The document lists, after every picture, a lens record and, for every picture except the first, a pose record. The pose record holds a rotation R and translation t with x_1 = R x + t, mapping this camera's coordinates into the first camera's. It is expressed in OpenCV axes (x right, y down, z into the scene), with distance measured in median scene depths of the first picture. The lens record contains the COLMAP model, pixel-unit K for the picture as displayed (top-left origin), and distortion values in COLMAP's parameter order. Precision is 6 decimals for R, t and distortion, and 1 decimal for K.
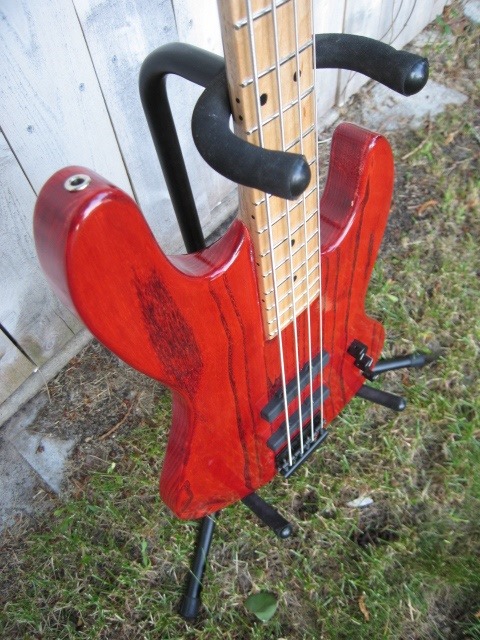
lens RADIAL K [[524.7, 0, 238.8], [0, 524.7, 318.0], [0, 0, 1]] dist [-0.140505, 0.100714]
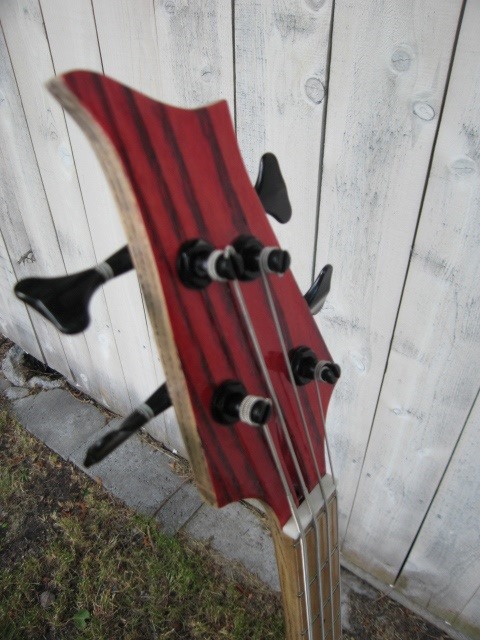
lens RADIAL K [[524.7, 0, 240.2], [0, 524.7, 315.6], [0, 0, 1]] dist [-0.140505, 0.100714]
pose [[0.072387, 0.700421, -0.710050, 0.039746], [-0.844059, 0.422287, 0.330511, -0.338995], [0.531342, 0.575400, 0.621765, -0.537176]]
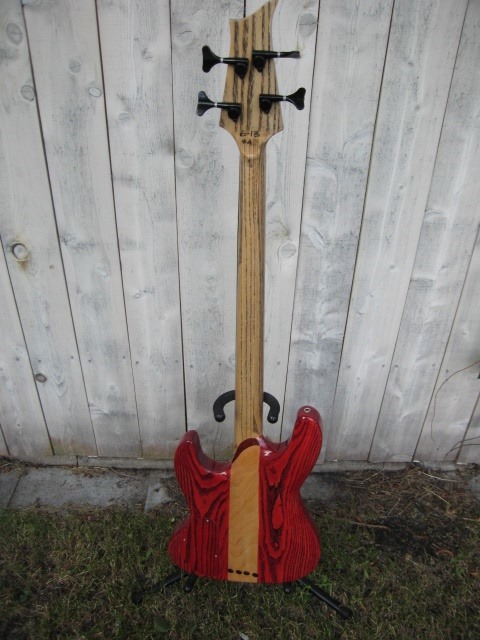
lens RADIAL K [[524.7, 0, 241.3], [0, 524.7, 317.7], [0, 0, 1]] dist [-0.140505, 0.100714]
pose [[0.654280, 0.474044, -0.589237, 0.635682], [-0.681040, 0.708081, -0.186563, -0.048255], [0.328788, 0.523358, 0.786126, -0.720250]]
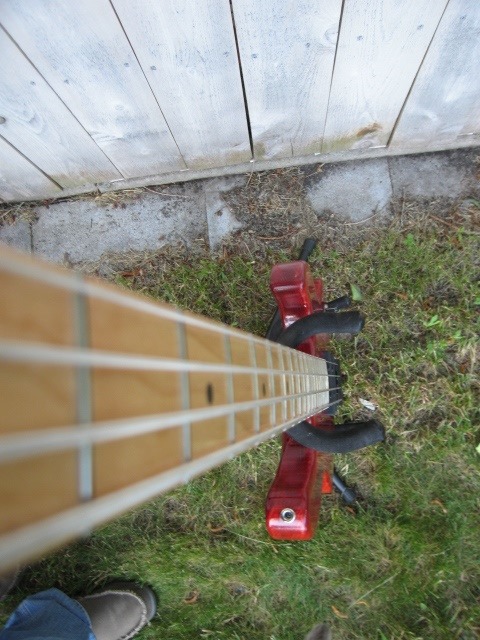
lens RADIAL K [[524.7, 0, 238.3], [0, 524.7, 318.8], [0, 0, 1]] dist [-0.140505, 0.100714]
pose [[0.731702, 0.677285, -0.076792, -0.061751], [-0.563588, 0.664507, 0.490713, -0.264159], [0.383382, -0.315777, 0.867931, -0.258598]]
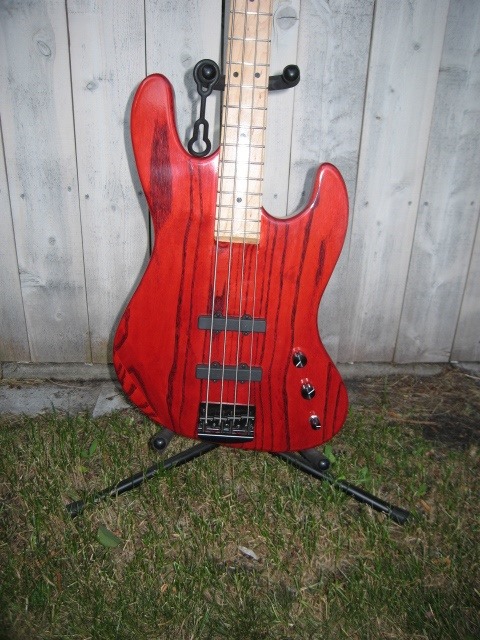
lens RADIAL K [[524.7, 0, 239.1], [0, 524.7, 319.0], [0, 0, 1]] dist [-0.140505, 0.100714]
pose [[0.701382, 0.358159, -0.616267, 0.618642], [-0.648952, 0.678487, -0.344262, 0.372254], [0.294829, 0.641387, 0.708307, 0.011049]]
